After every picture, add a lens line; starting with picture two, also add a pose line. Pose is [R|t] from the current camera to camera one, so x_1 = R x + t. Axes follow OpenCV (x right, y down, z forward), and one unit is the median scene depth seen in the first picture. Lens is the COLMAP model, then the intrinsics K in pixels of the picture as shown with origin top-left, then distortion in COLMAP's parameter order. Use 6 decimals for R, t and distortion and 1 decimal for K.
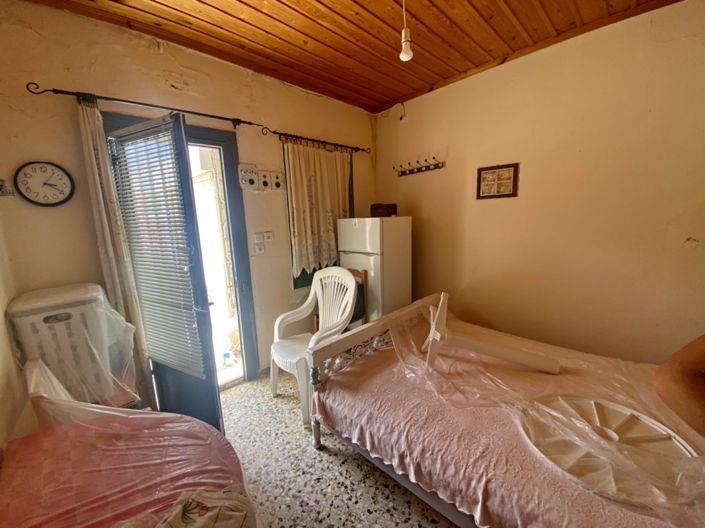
lens RADIAL K [[284.0, 0, 354.1], [0, 284.0, 266.9], [0, 0, 1]] dist [0.005812, -0.014002]
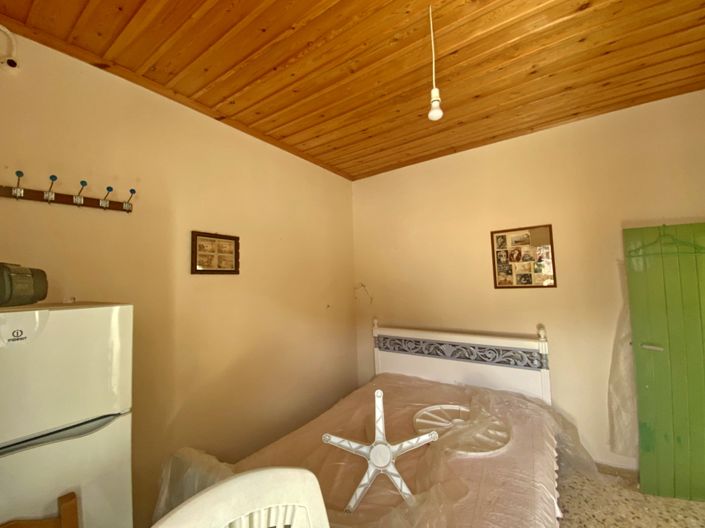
lens RADIAL K [[284.0, 0, 349.2], [0, 284.0, 263.4], [0, 0, 1]] dist [0.005812, -0.014002]
pose [[-0.178970, 0.101456, 0.978609, -0.323700], [0.200818, 0.977495, -0.064614, -0.152488], [-0.963142, 0.184958, -0.195316, 0.816976]]
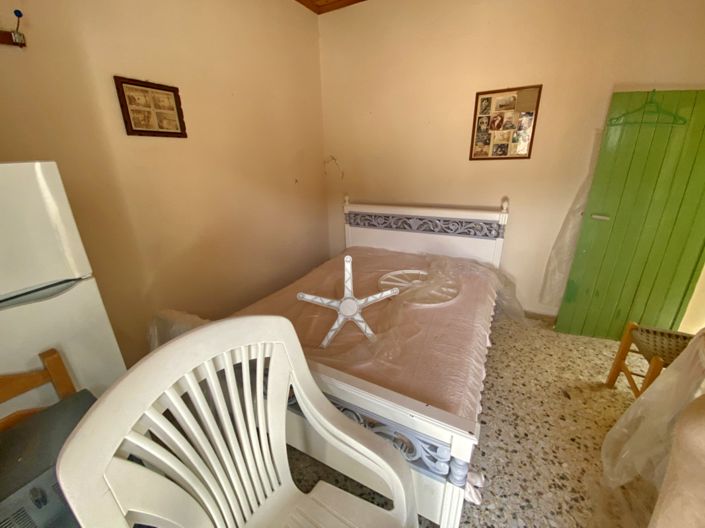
lens RADIAL K [[284.0, 0, 348.5], [0, 284.0, 264.2], [0, 0, 1]] dist [0.005812, -0.014002]
pose [[-0.272787, -0.294251, 0.915971, -0.304623], [0.193363, 0.915883, 0.351808, -0.121649], [-0.942443, 0.273083, -0.192944, 0.814503]]
